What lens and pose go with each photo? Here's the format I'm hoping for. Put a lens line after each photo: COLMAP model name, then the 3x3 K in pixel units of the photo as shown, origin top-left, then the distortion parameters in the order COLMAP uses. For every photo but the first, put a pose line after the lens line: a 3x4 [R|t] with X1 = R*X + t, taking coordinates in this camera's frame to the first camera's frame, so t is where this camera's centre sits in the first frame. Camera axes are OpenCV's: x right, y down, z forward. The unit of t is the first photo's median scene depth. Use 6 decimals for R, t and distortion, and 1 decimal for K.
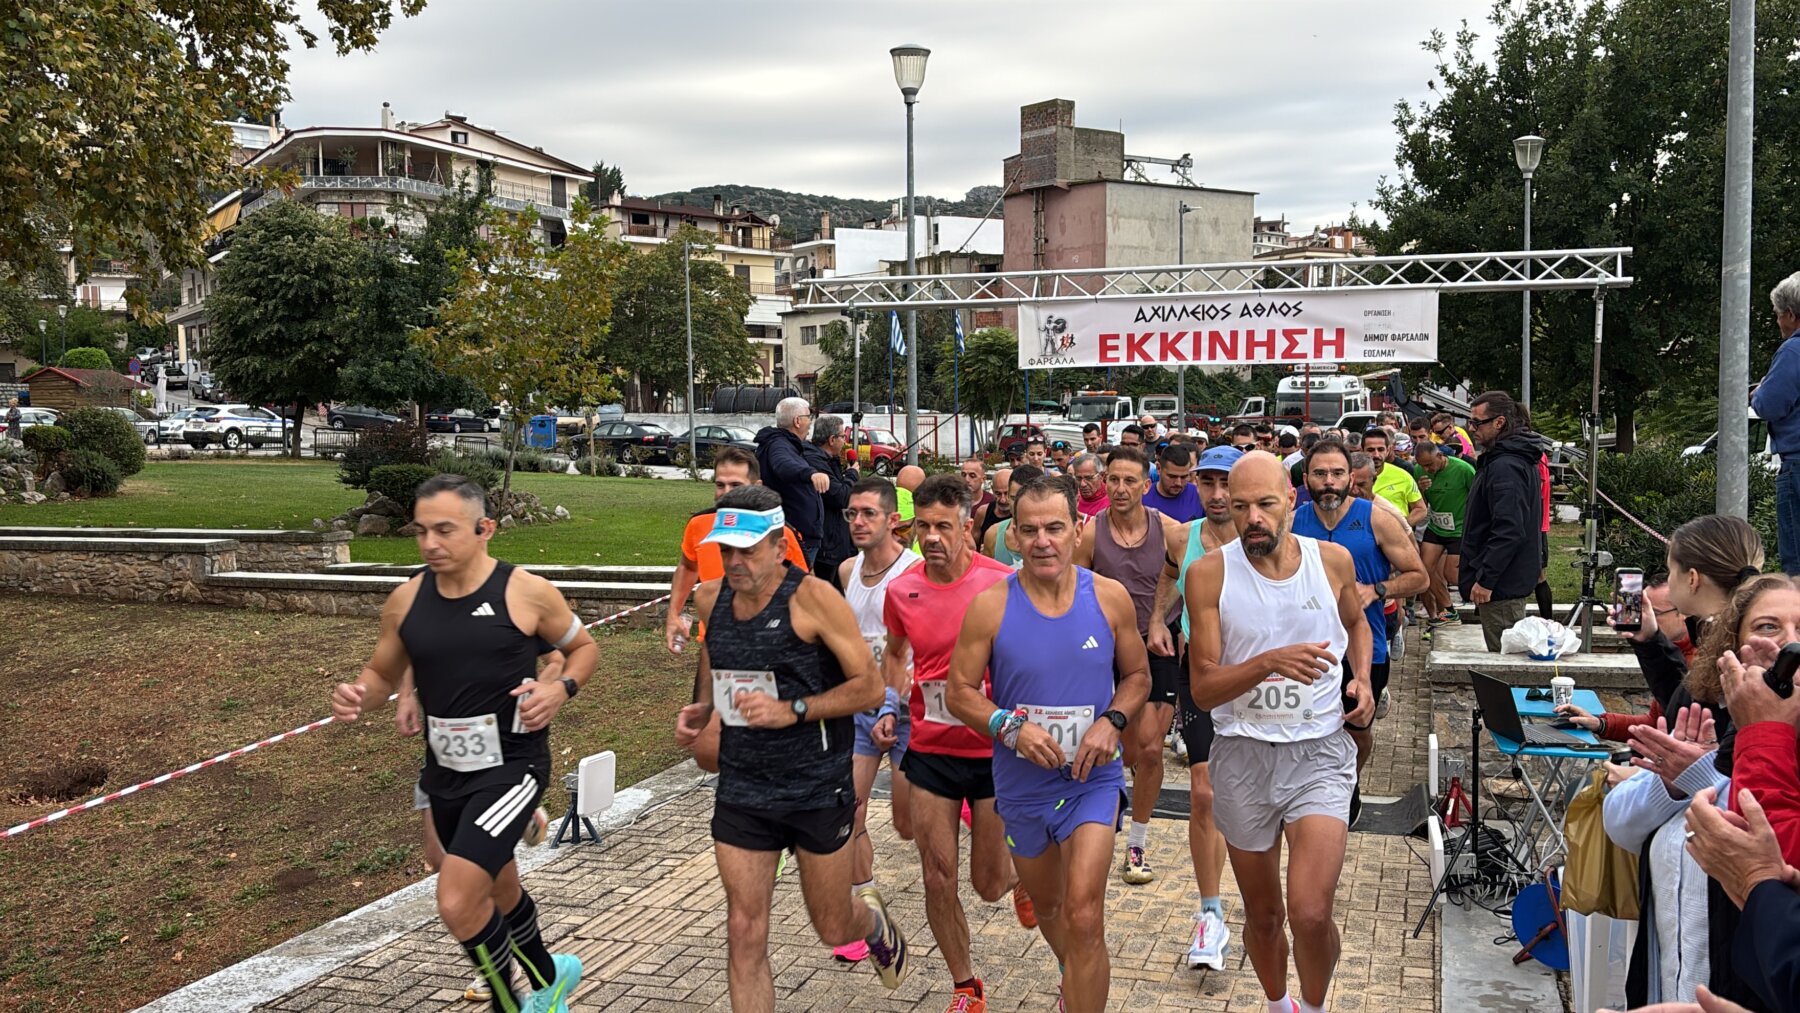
lens RADIAL K [[1702.0, 0, 901.7], [0, 1702.0, 507.8], [0, 0, 1]] dist [0.156414, -0.473106]
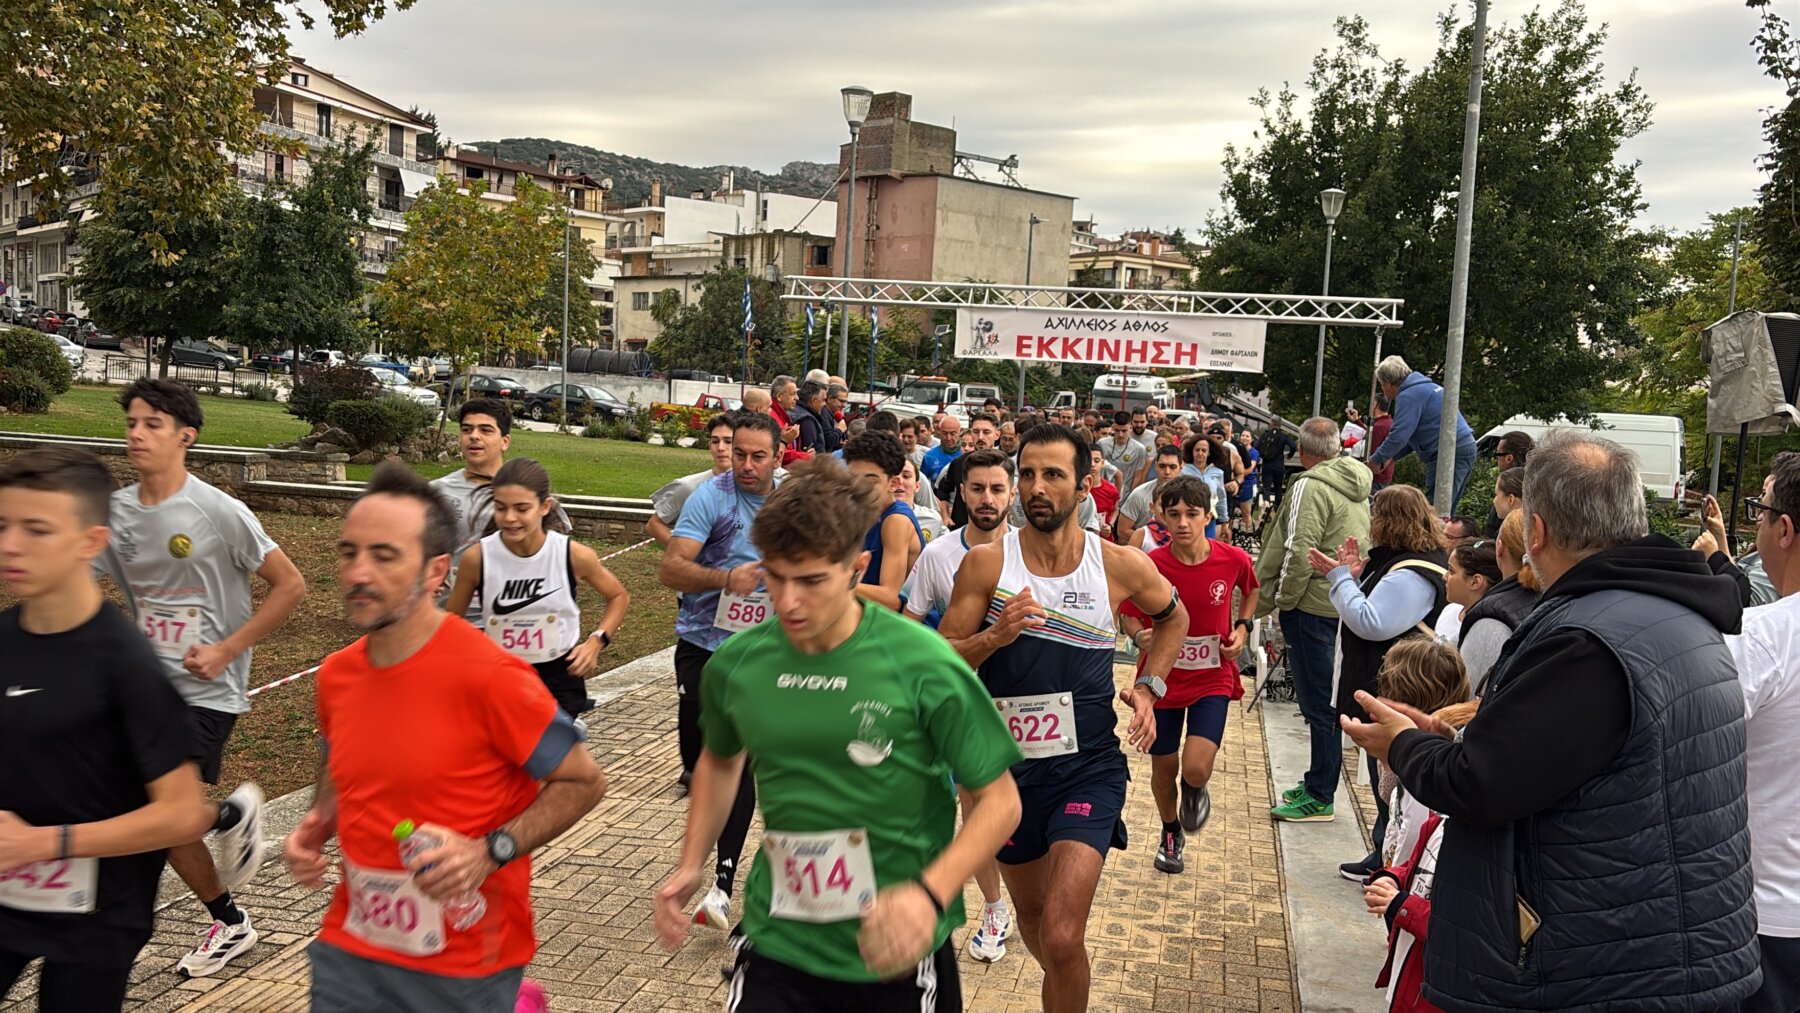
lens RADIAL K [[1735.1, 0, 880.8], [0, 1735.1, 527.8], [0, 0, 1]] dist [0.177575, -0.558192]
pose [[0.991970, 0.056226, 0.113289, -0.064677], [-0.058842, 0.998069, 0.019880, 0.013156], [-0.111953, -0.026386, 0.993363, -0.162414]]
